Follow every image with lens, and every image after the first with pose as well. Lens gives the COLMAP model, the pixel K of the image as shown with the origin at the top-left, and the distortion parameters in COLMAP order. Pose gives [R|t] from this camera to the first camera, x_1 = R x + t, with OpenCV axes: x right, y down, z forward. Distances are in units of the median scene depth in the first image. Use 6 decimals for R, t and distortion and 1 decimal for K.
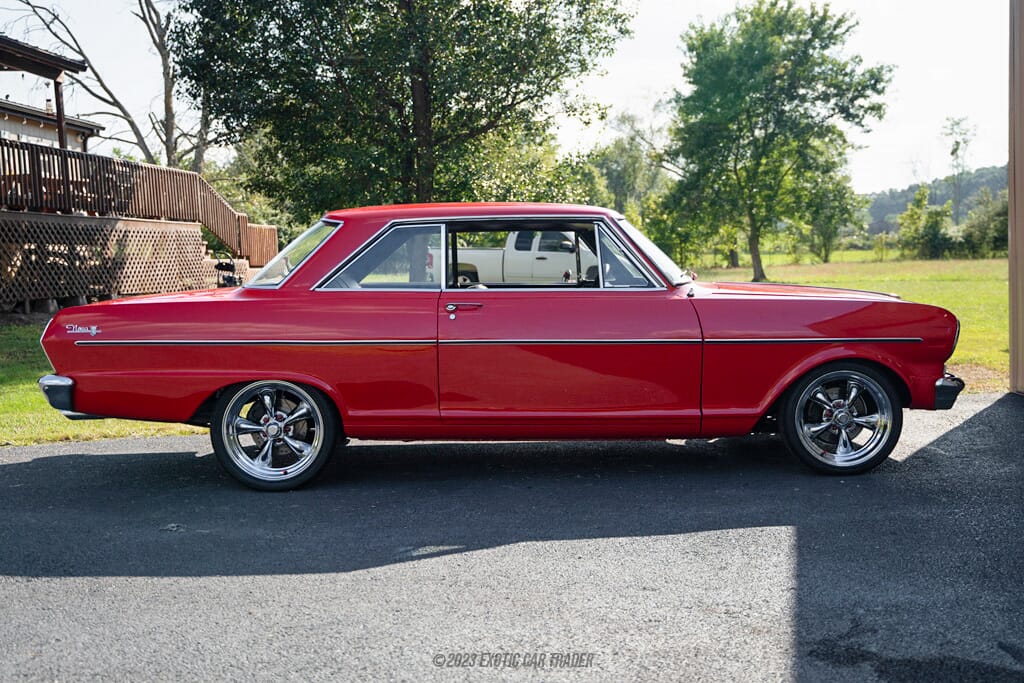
lens RADIAL K [[986.7, 0, 510.8], [0, 986.7, 324.2], [0, 0, 1]] dist [-0.046536, 0.005965]
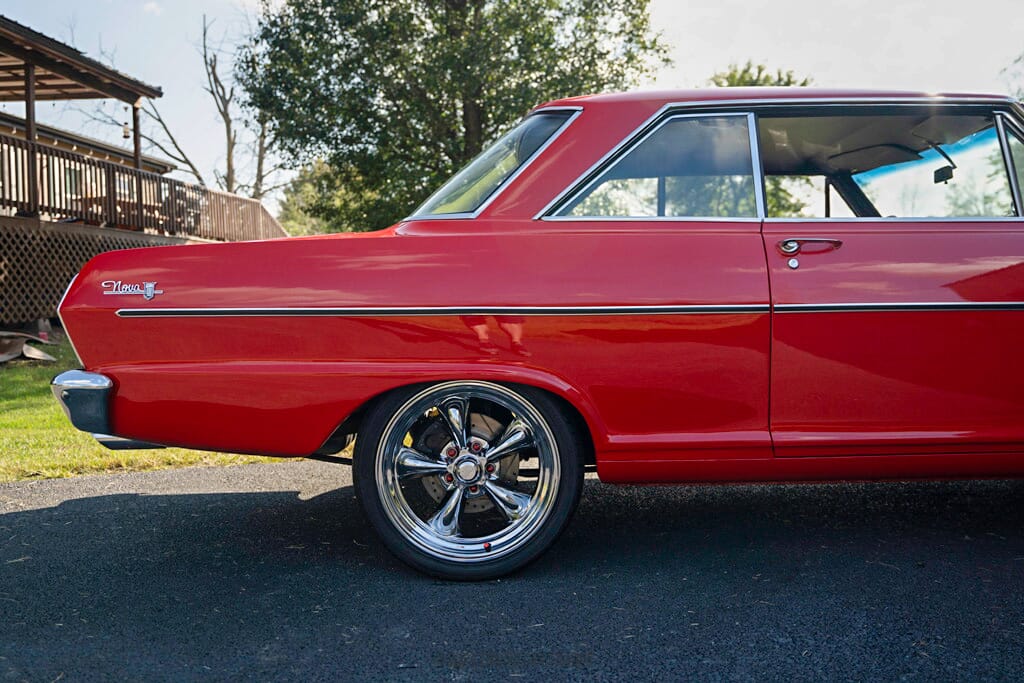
lens RADIAL K [[834.3, 0, 511.9], [0, 834.3, 281.2], [0, 0, 1]] dist [-0.103564, -0.001422]
pose [[0.999988, -0.004624, -0.001397, -0.057662], [0.004499, 0.996857, -0.079100, 0.010282], [0.001759, 0.079093, 0.996866, 0.141002]]
